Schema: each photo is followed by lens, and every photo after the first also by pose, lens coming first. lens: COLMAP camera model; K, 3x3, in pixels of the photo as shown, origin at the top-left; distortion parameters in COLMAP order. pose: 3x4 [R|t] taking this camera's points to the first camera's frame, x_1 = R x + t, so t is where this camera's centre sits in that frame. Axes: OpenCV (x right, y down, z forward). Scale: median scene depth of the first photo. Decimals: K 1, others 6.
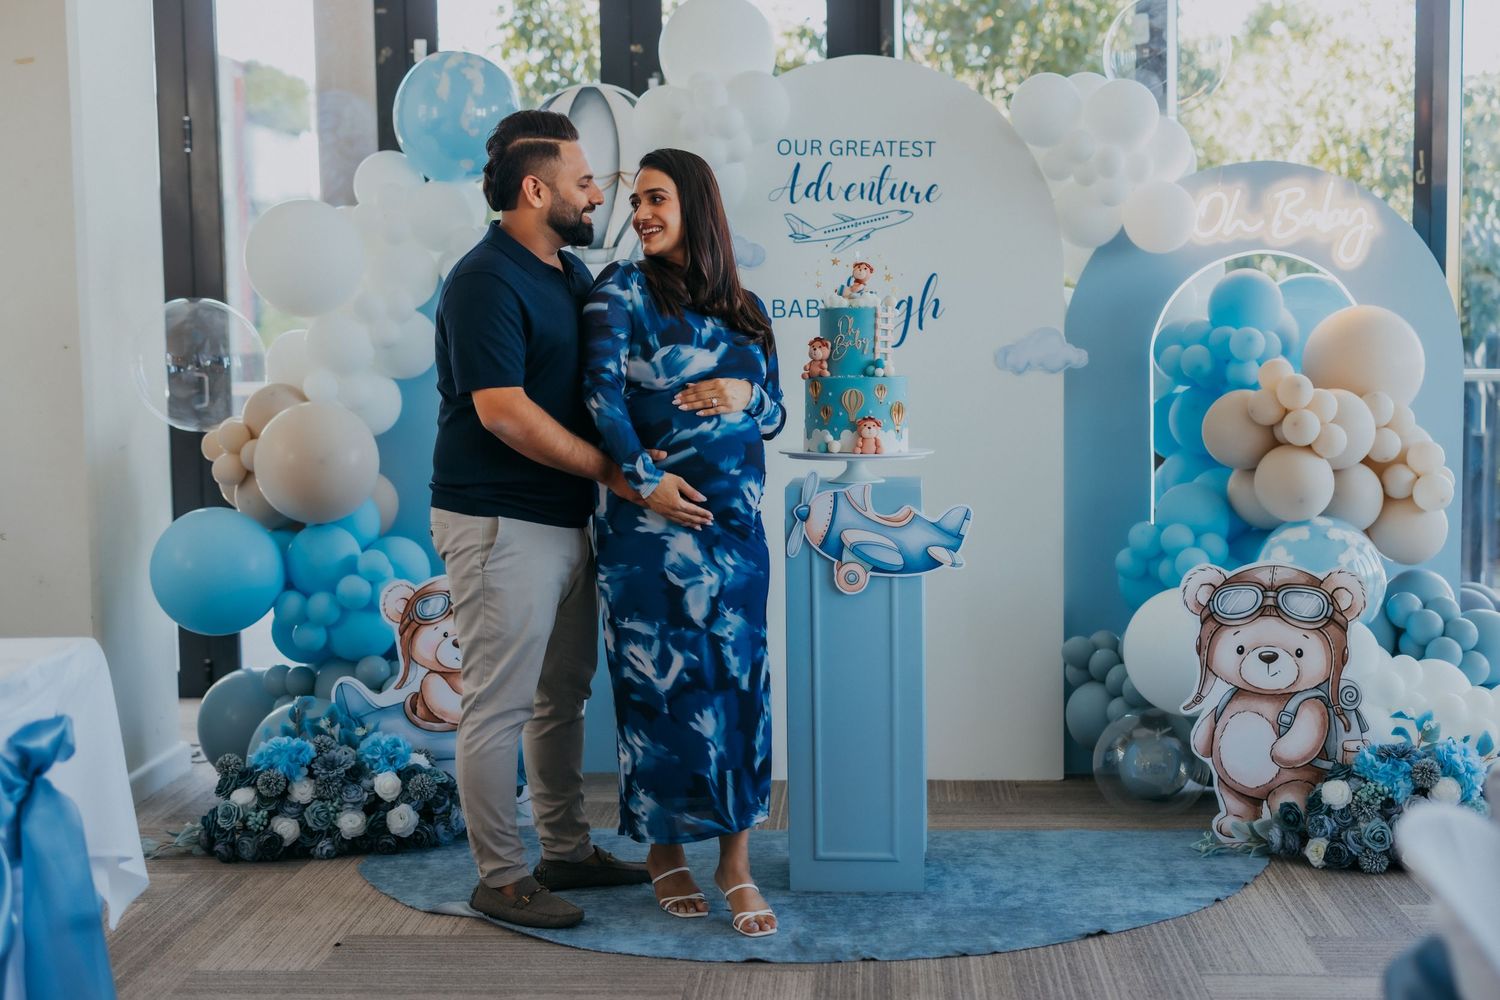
lens RADIAL K [[2136.8, 0, 750.0], [0, 2136.8, 500.0], [0, 0, 1]] dist [0.032414, -0.091880]
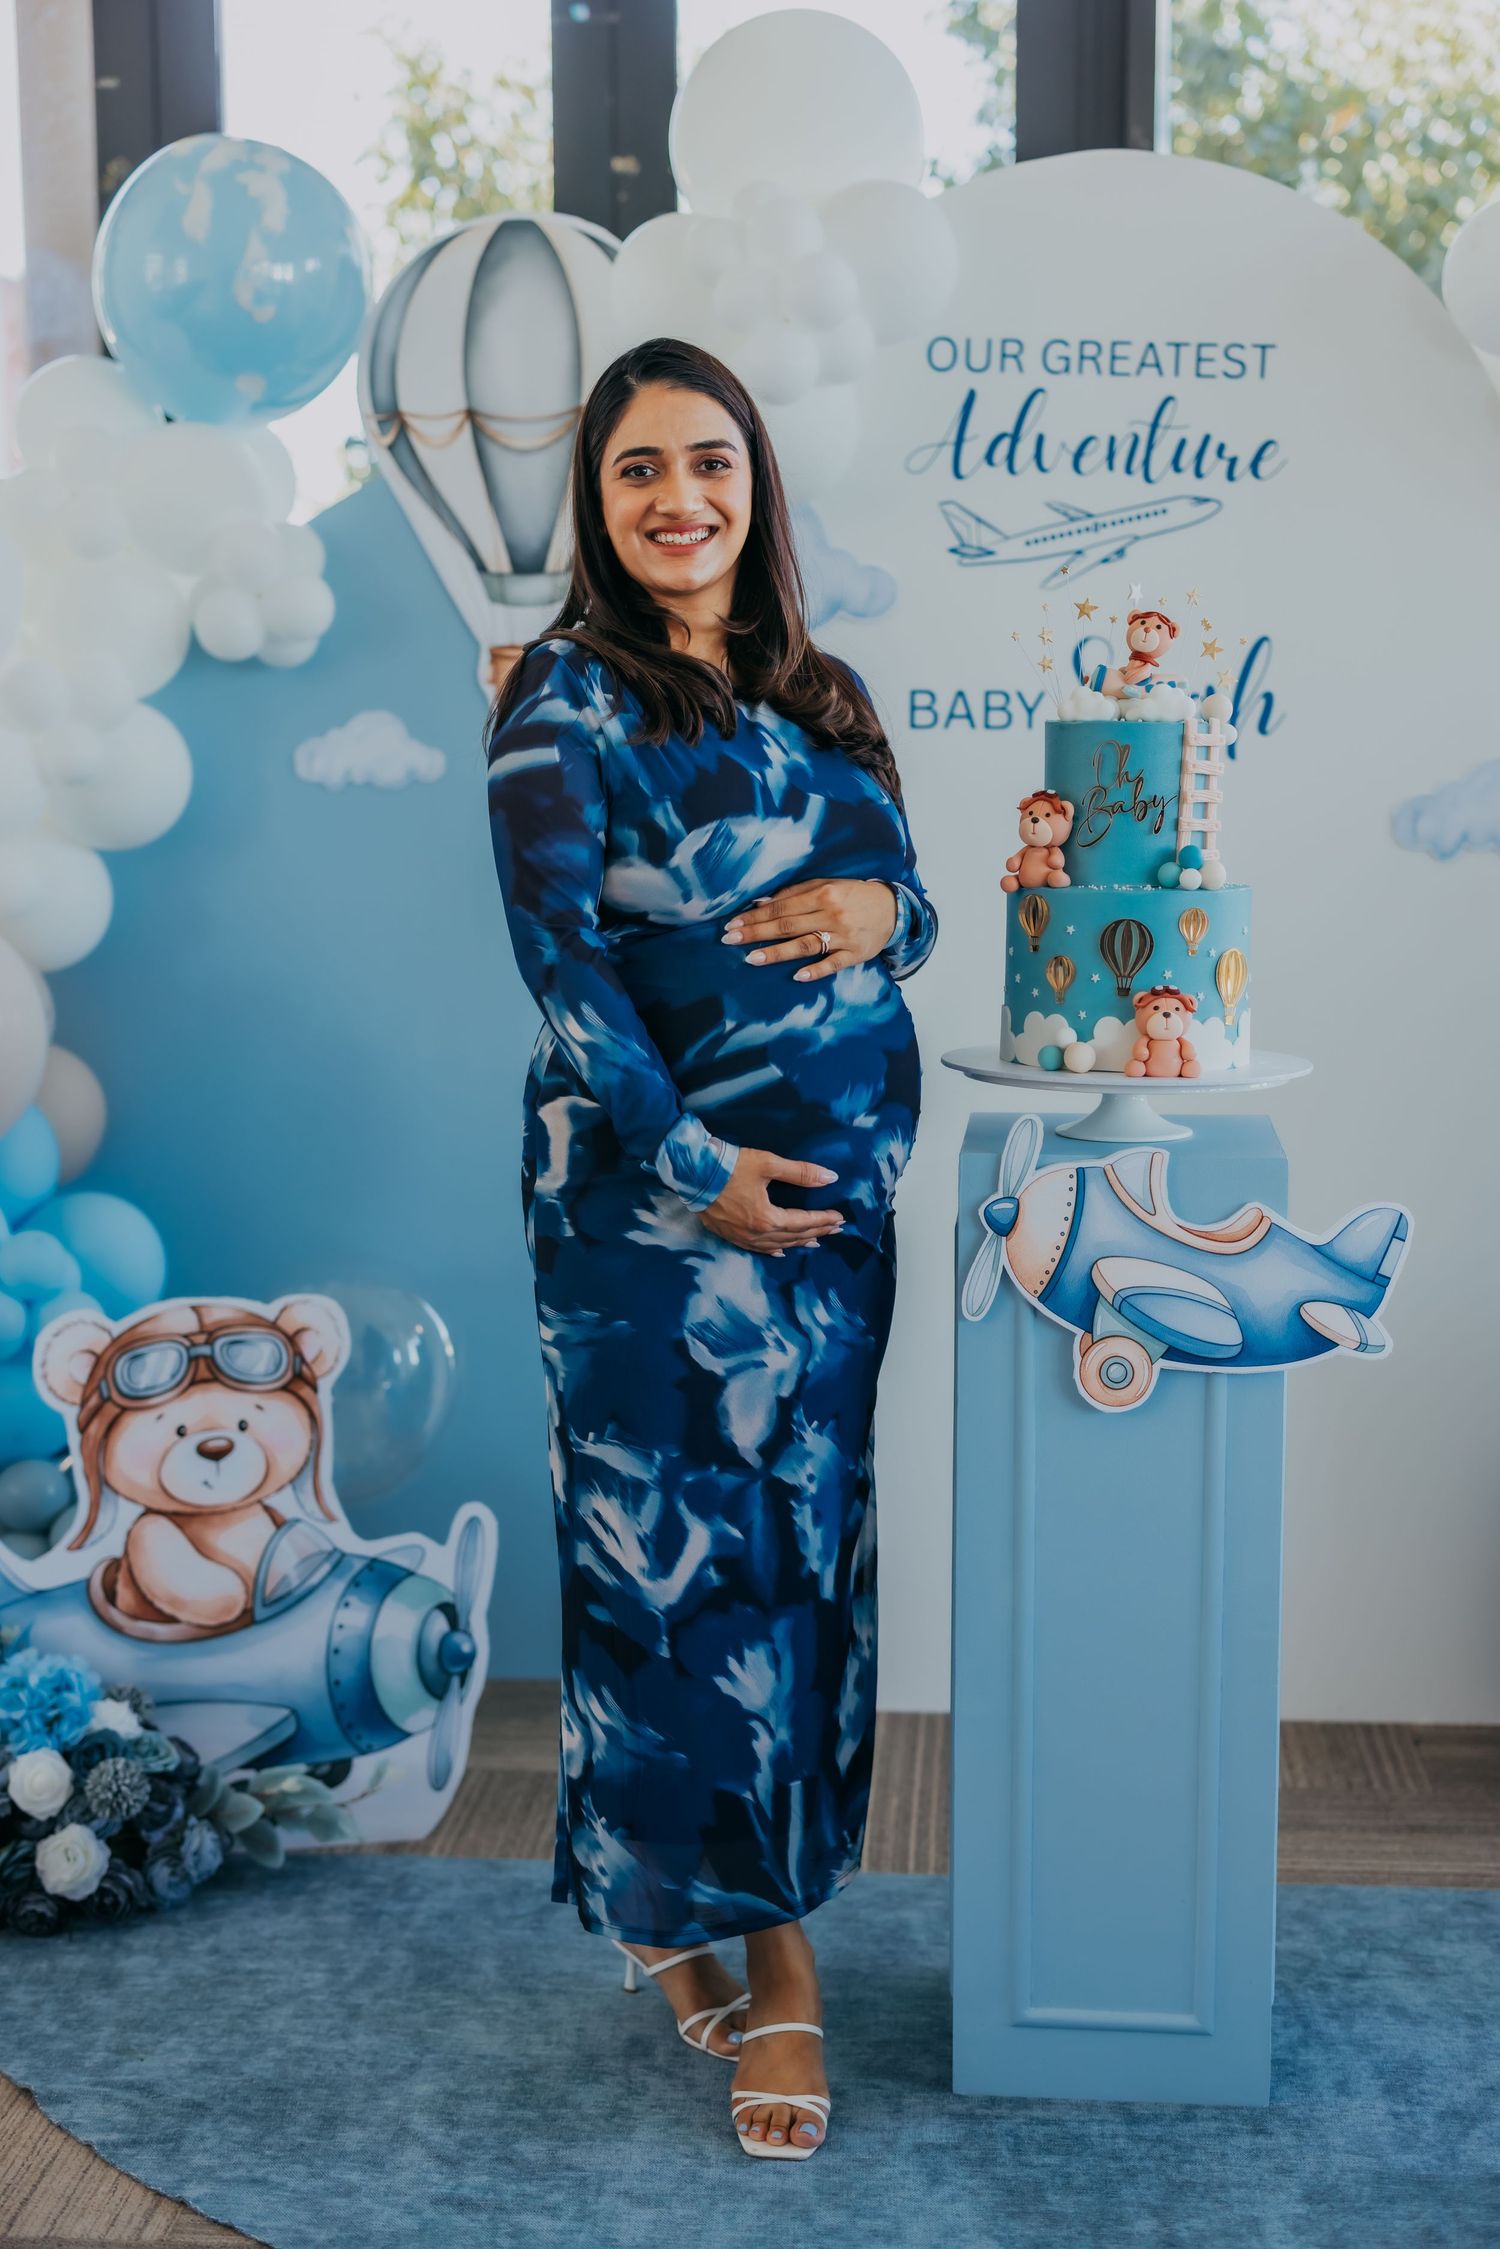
lens RADIAL K [[3203.8, 0, 750.0], [0, 3203.8, 1124.5], [0, 0, 1]] dist [0.032414, -0.091880]
pose [[0.999777, 0.014280, -0.015529, -0.013223], [-0.013488, 0.998658, 0.050004, -0.038064], [0.016222, -0.049783, 0.998628, 0.338937]]
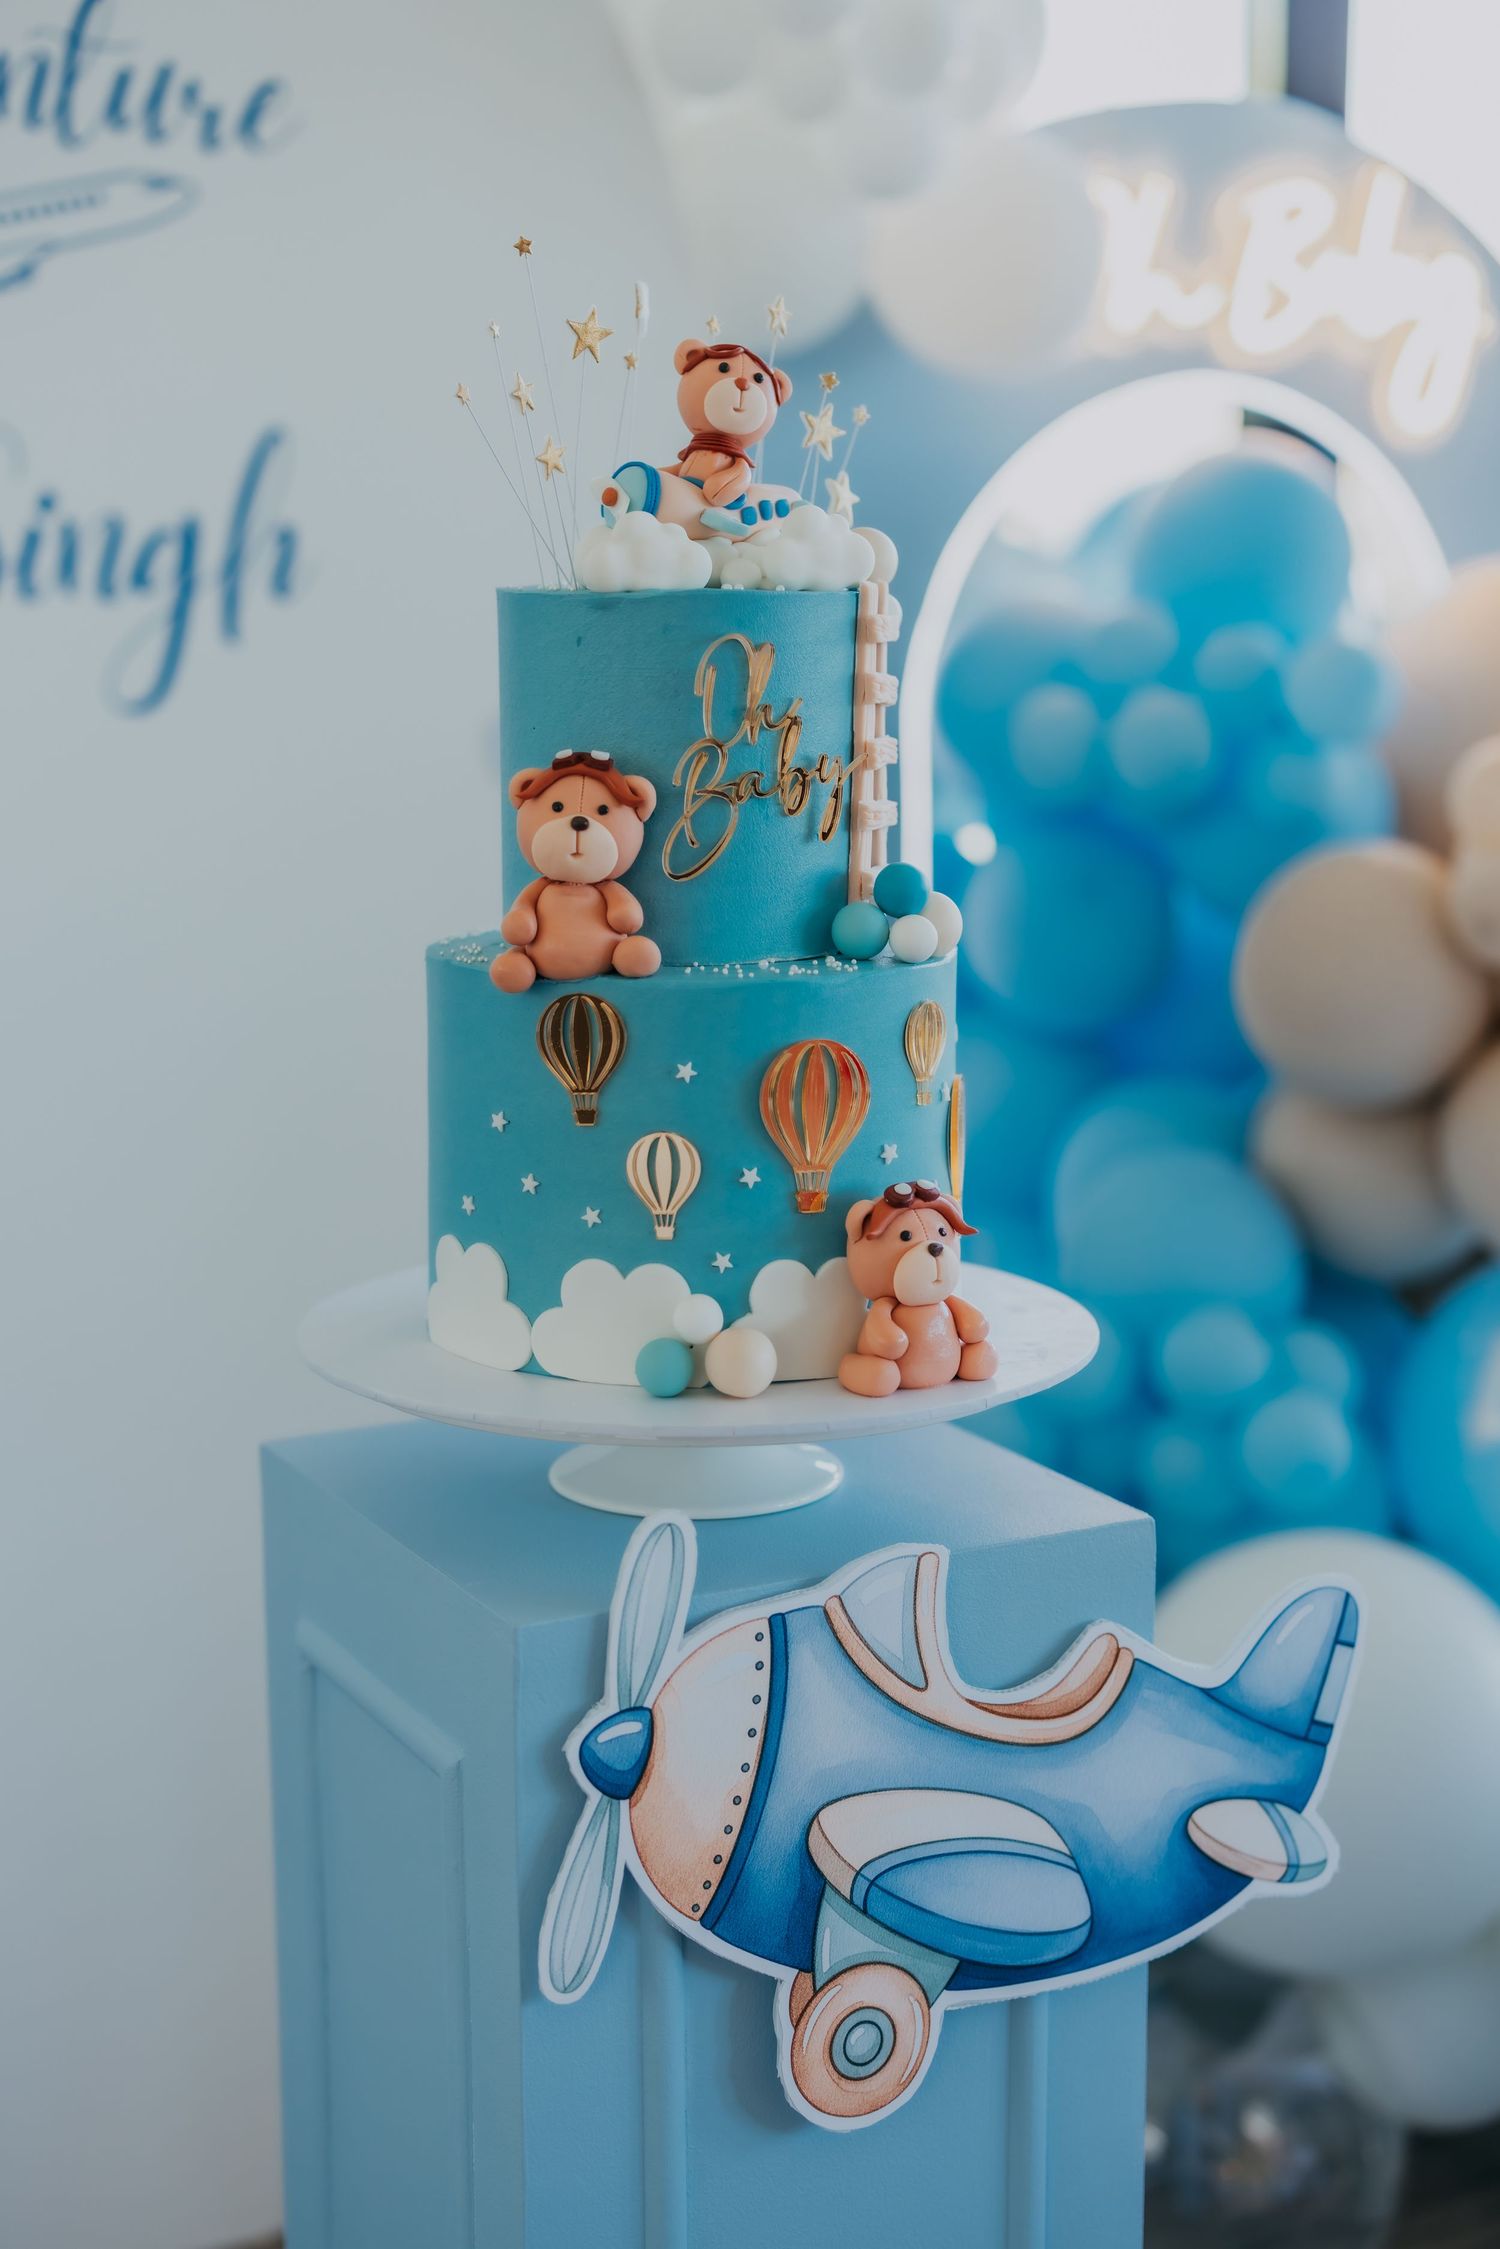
lens RADIAL K [[3317.7, 0, 750.0], [0, 3317.7, 1124.5], [0, 0, 1]] dist [-0.009189, -0.105124]
pose [[0.843755, -0.087696, 0.529516, -0.096974], [0.039795, 0.994068, 0.101223, -0.066392], [-0.535251, -0.064335, 0.842239, 0.687969]]
